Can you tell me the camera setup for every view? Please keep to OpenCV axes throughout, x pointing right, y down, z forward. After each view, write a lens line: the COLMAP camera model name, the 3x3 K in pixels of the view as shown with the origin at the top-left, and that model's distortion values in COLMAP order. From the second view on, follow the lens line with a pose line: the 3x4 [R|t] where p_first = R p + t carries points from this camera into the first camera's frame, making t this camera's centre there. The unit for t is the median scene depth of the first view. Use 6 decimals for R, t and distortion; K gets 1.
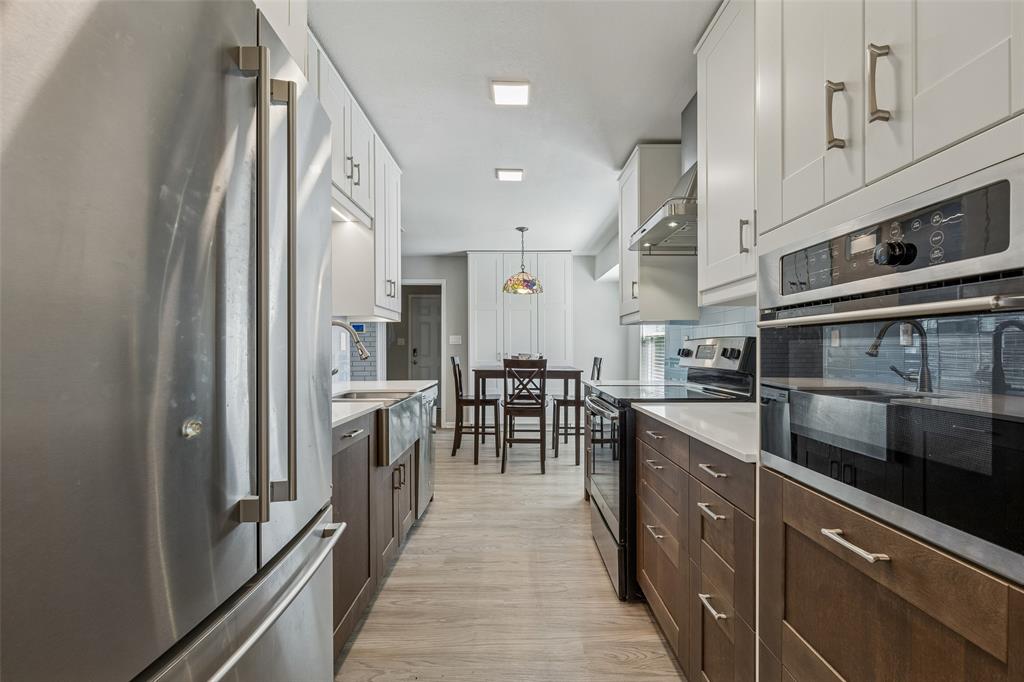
lens RADIAL K [[460.7, 0, 518.0], [0, 460.7, 350.2], [0, 0, 1]] dist [0.000516, 0.000075]
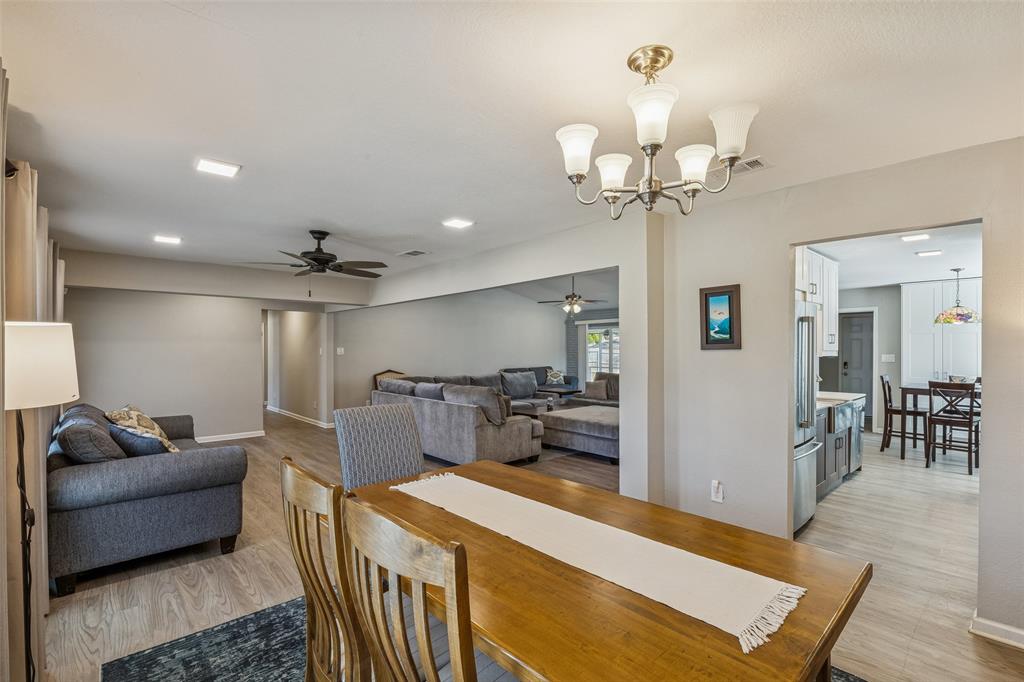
lens RADIAL K [[460.7, 0, 518.0], [0, 460.7, 350.2], [0, 0, 1]] dist [0.000516, 0.000075]
pose [[0.672248, 0.005823, -0.740303, 0.133668], [-0.004549, 0.999983, 0.003735, -0.059461], [0.740312, 0.000857, 0.672263, -0.650387]]
